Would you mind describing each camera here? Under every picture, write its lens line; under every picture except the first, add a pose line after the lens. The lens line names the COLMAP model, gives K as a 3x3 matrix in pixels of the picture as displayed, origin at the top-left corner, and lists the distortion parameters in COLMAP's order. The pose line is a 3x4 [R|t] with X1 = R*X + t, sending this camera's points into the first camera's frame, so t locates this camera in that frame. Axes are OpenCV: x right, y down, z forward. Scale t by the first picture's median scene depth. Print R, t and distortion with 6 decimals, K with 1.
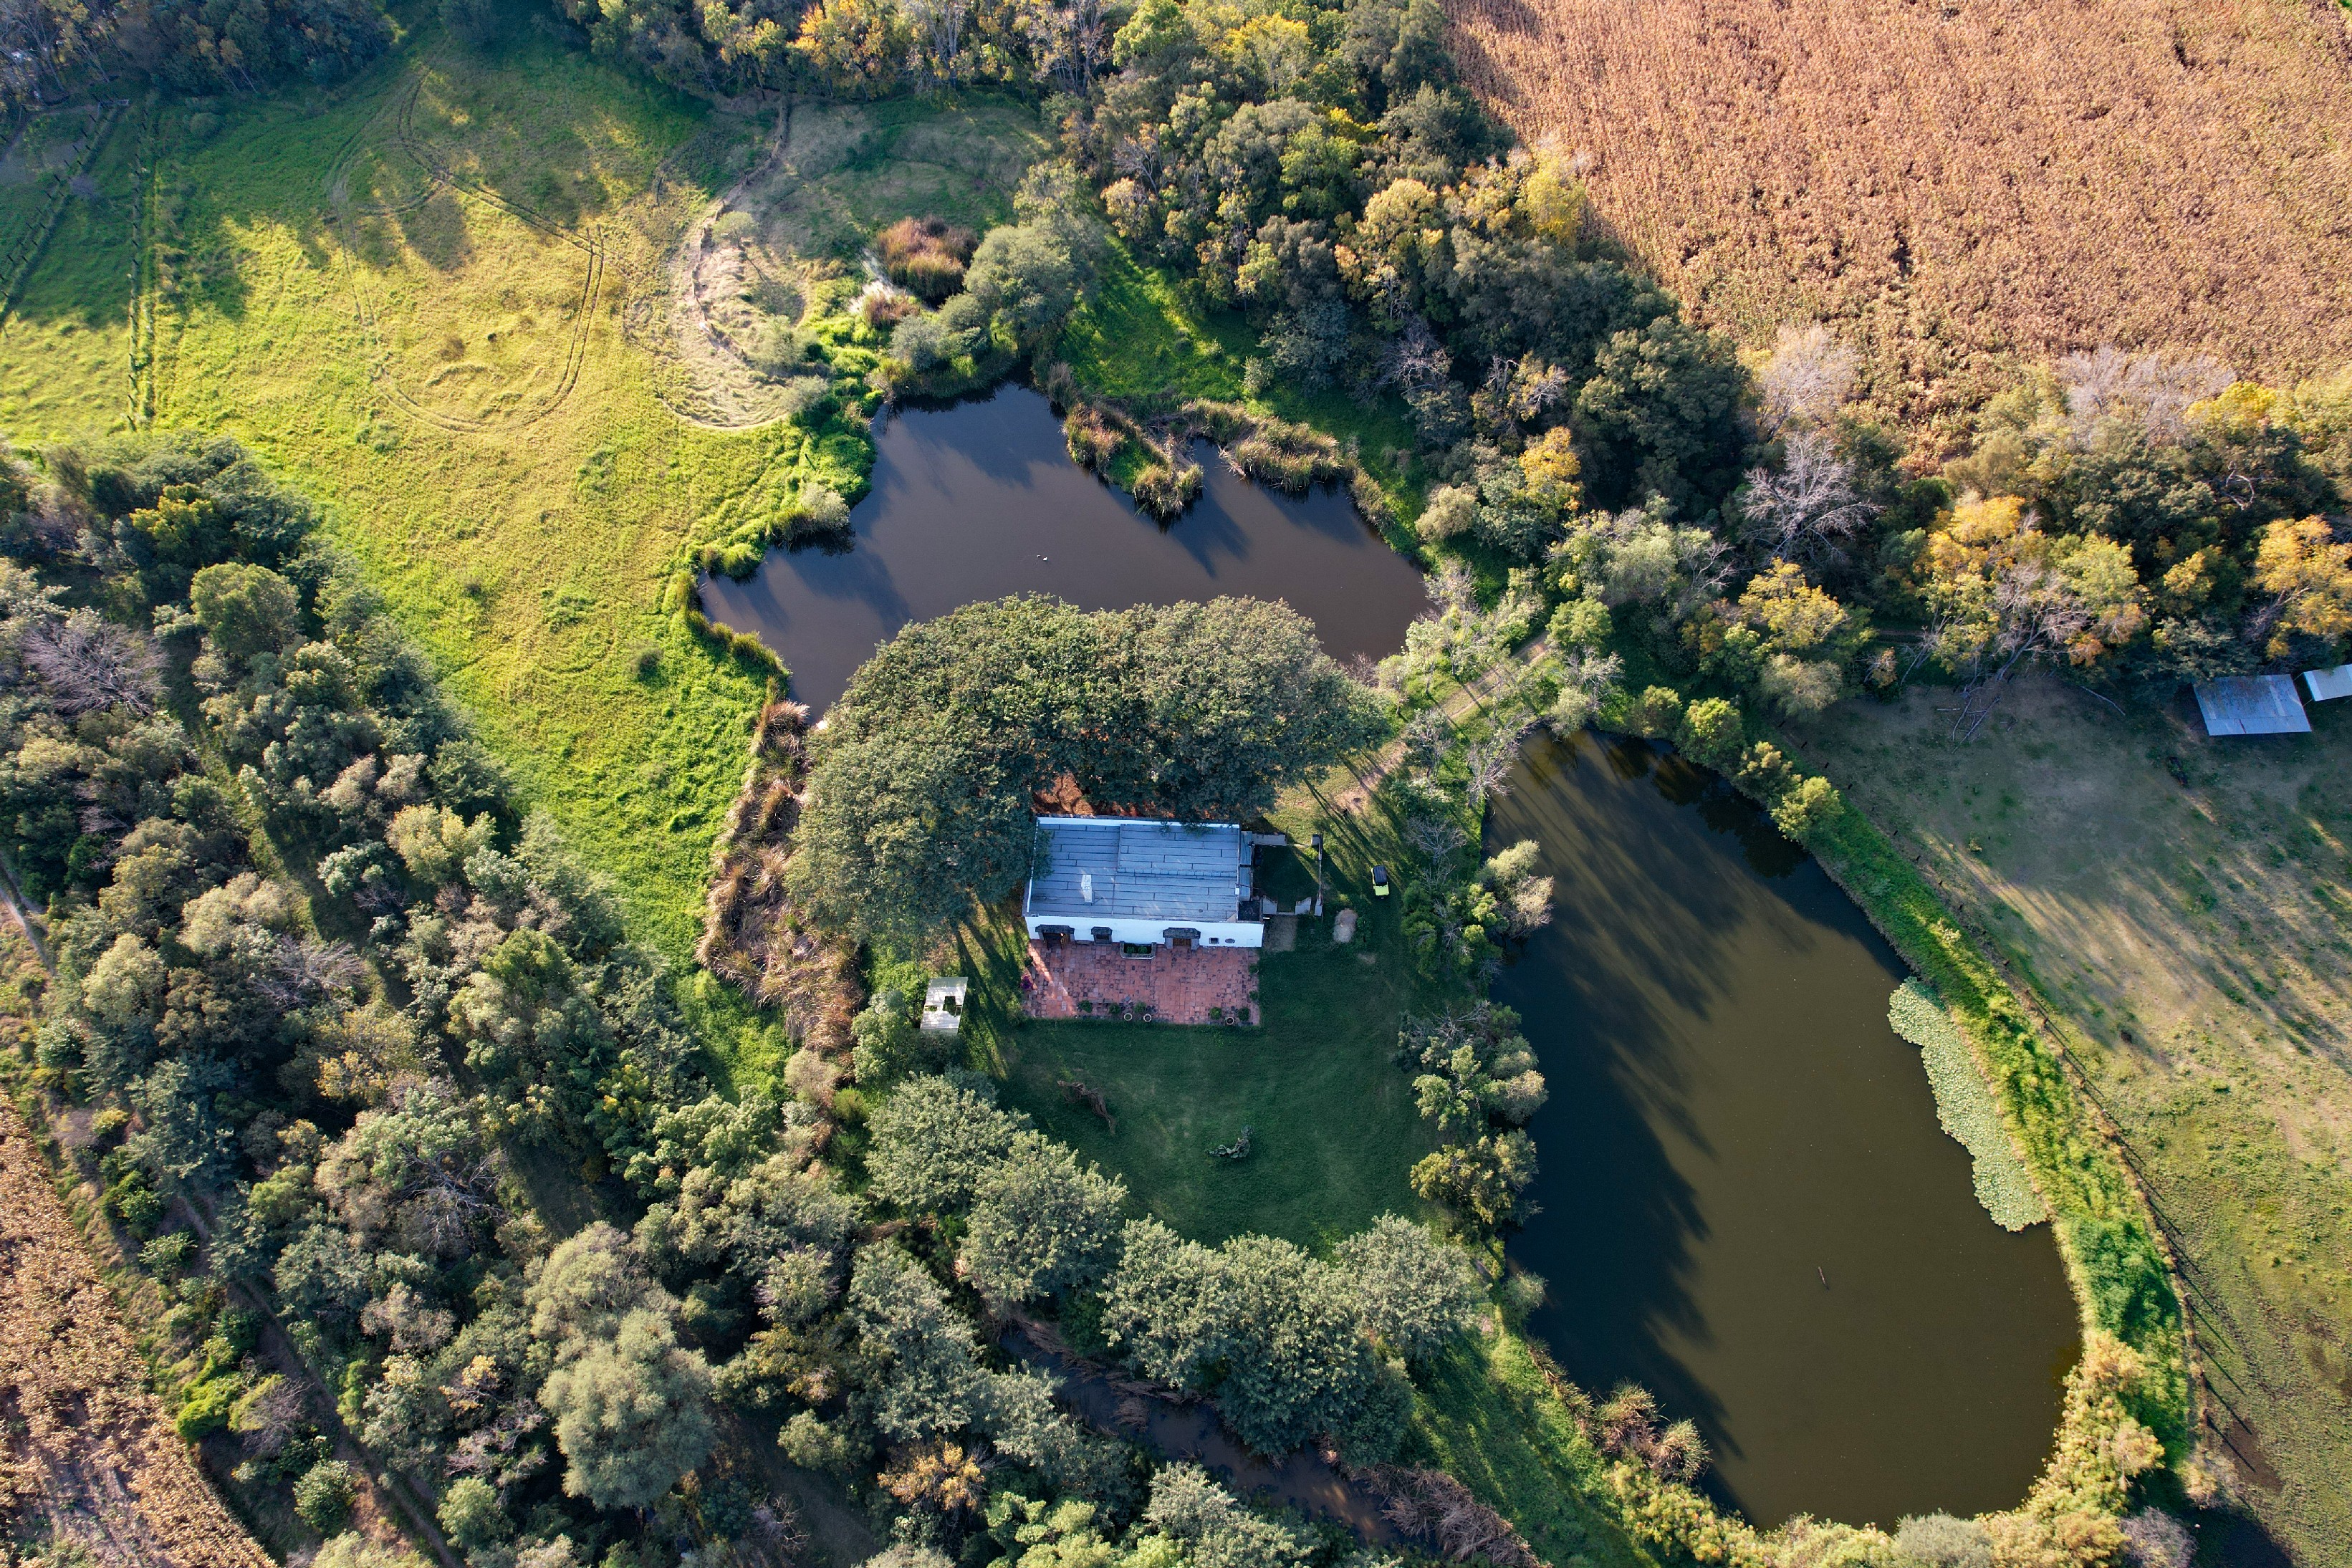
lens RADIAL K [[1505.5, 0, 1176.0], [0, 1505.5, 784.0], [0, 0, 1]] dist [-0.066284, 0.067384]
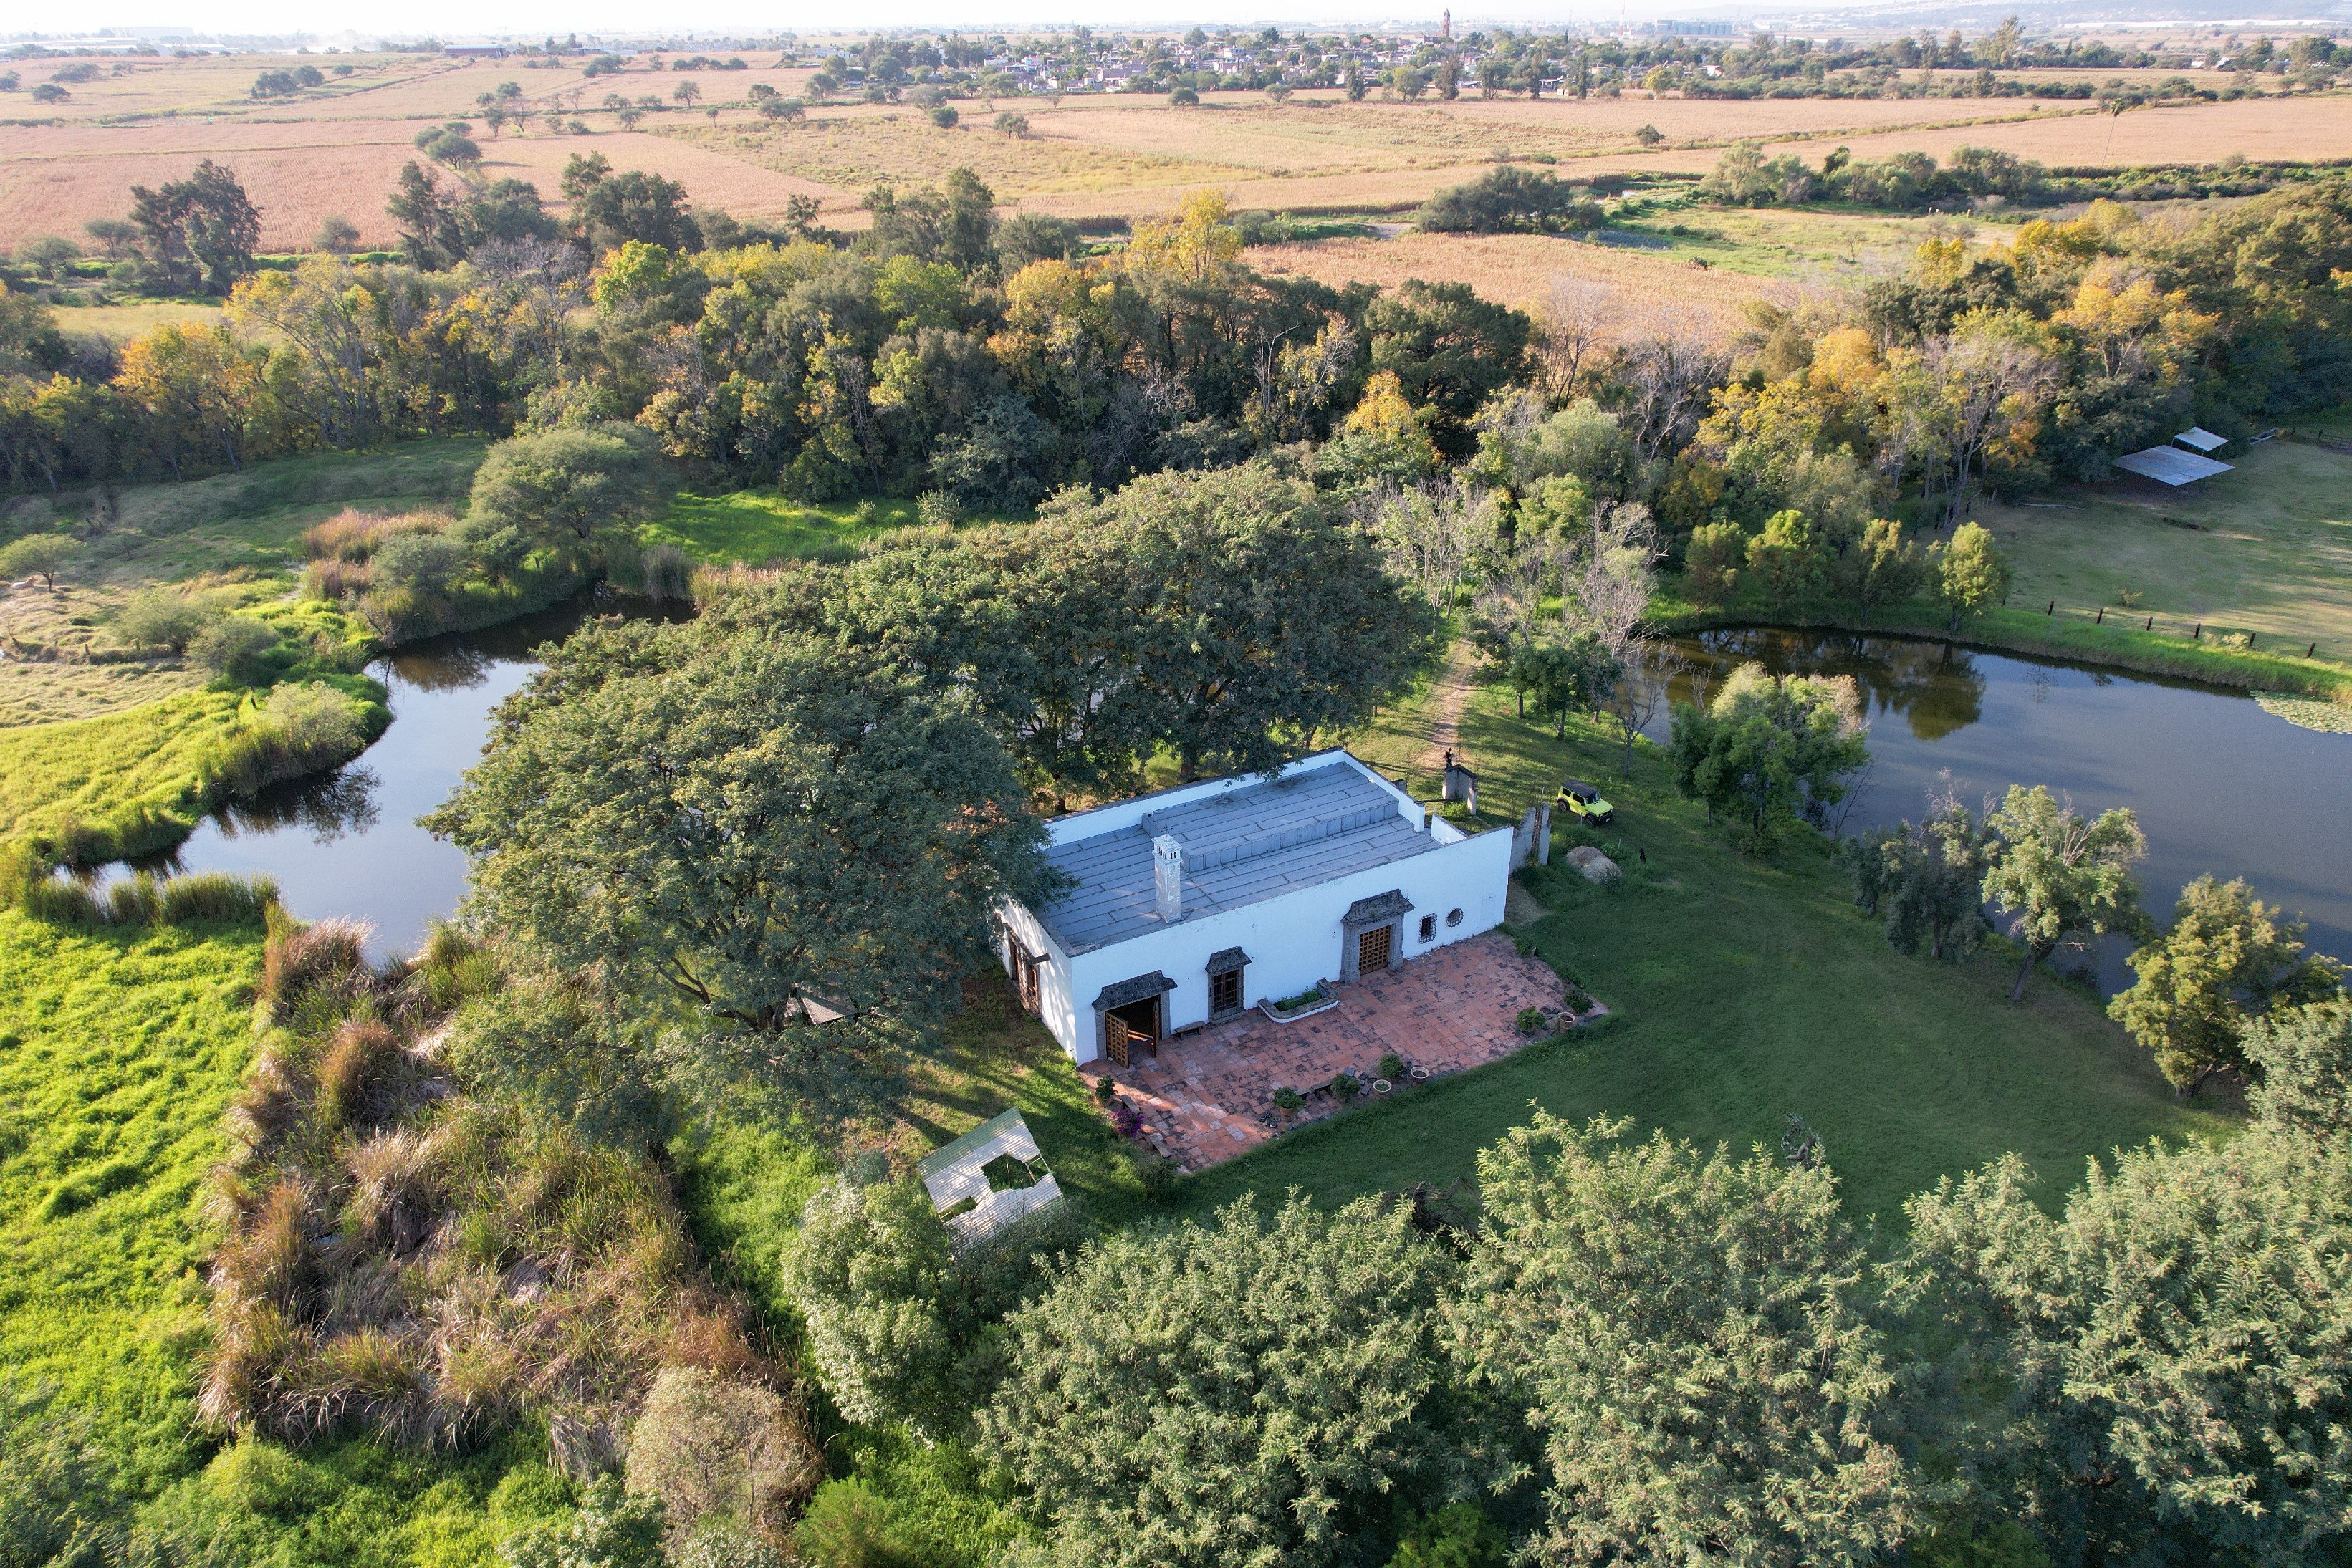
lens RADIAL K [[1505.5, 0, 1176.0], [0, 1505.5, 784.0], [0, 0, 1]] dist [-0.066284, 0.067384]
pose [[0.864319, -0.228645, 0.447967, -0.237324], [0.437311, 0.781591, -0.444830, 0.234469], [-0.248419, 0.580376, 0.775533, 0.583483]]
